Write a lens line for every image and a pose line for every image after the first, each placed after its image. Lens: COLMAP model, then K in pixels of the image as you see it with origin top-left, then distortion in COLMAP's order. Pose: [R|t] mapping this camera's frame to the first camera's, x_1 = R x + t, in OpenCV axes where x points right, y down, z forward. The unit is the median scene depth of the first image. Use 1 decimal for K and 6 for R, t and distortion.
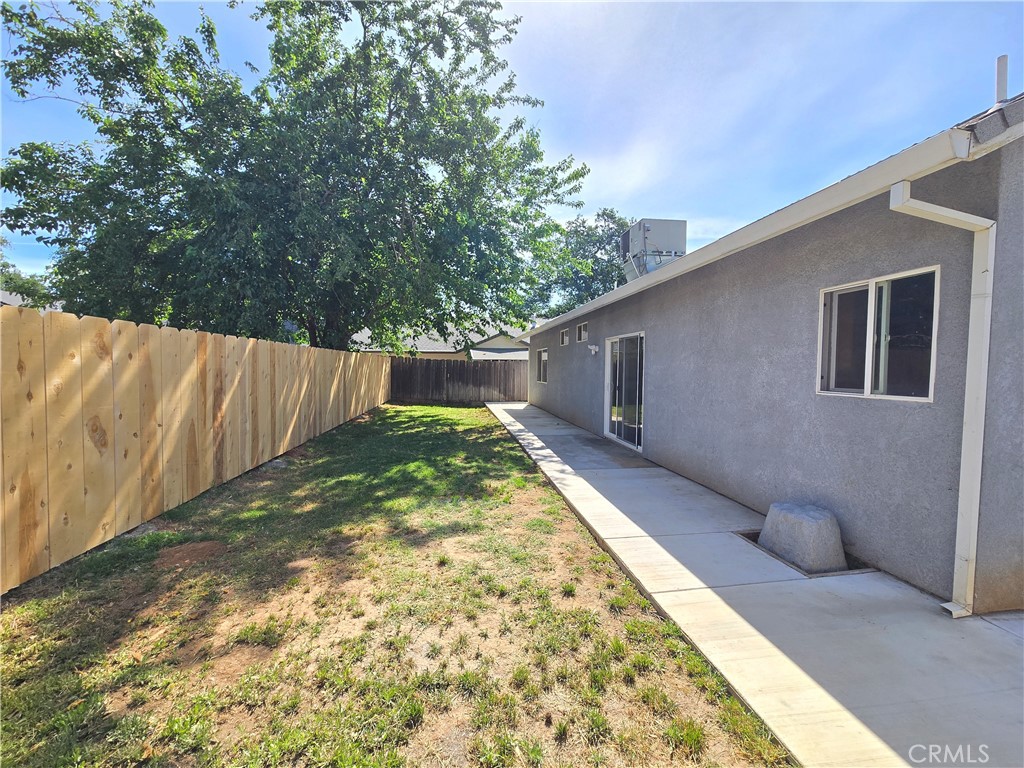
lens RADIAL K [[417.9, 0, 515.5], [0, 417.9, 383.3], [0, 0, 1]] dist [-0.003218, 0.001167]
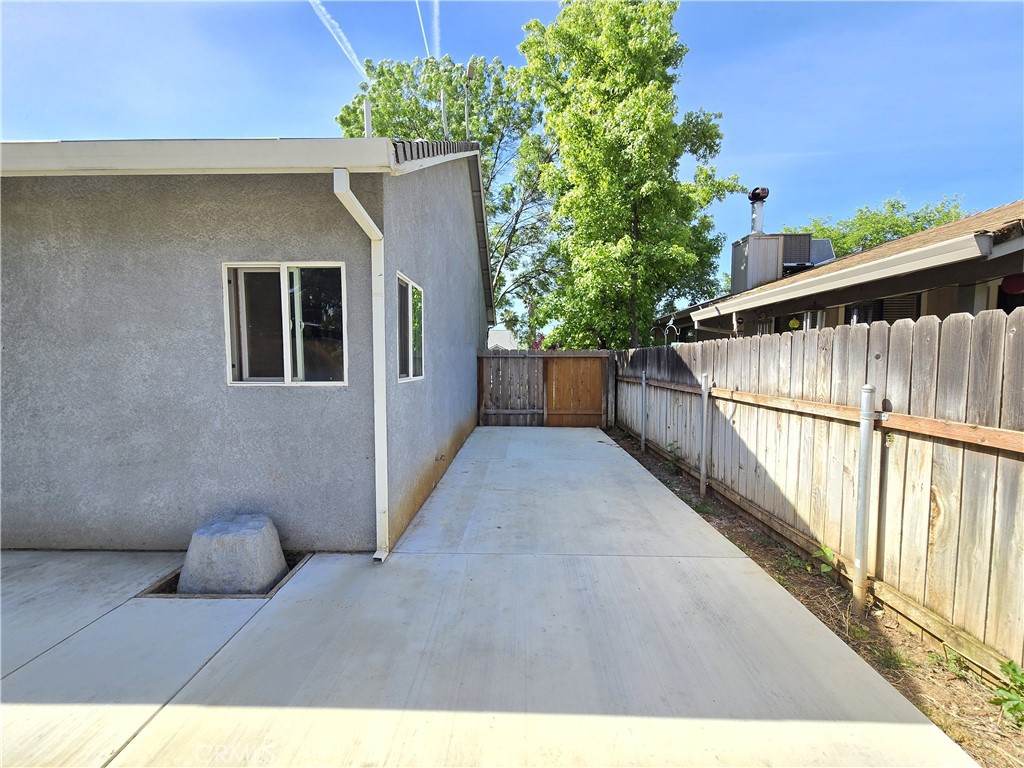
lens RADIAL K [[417.9, 0, 511.6], [0, 417.9, 387.7], [0, 0, 1]] dist [-0.003218, 0.001167]
pose [[0.162086, -0.069706, 0.984312, -0.028538], [0.039094, 0.997172, 0.064179, -0.002571], [-0.986002, 0.028078, 0.164352, 0.309393]]
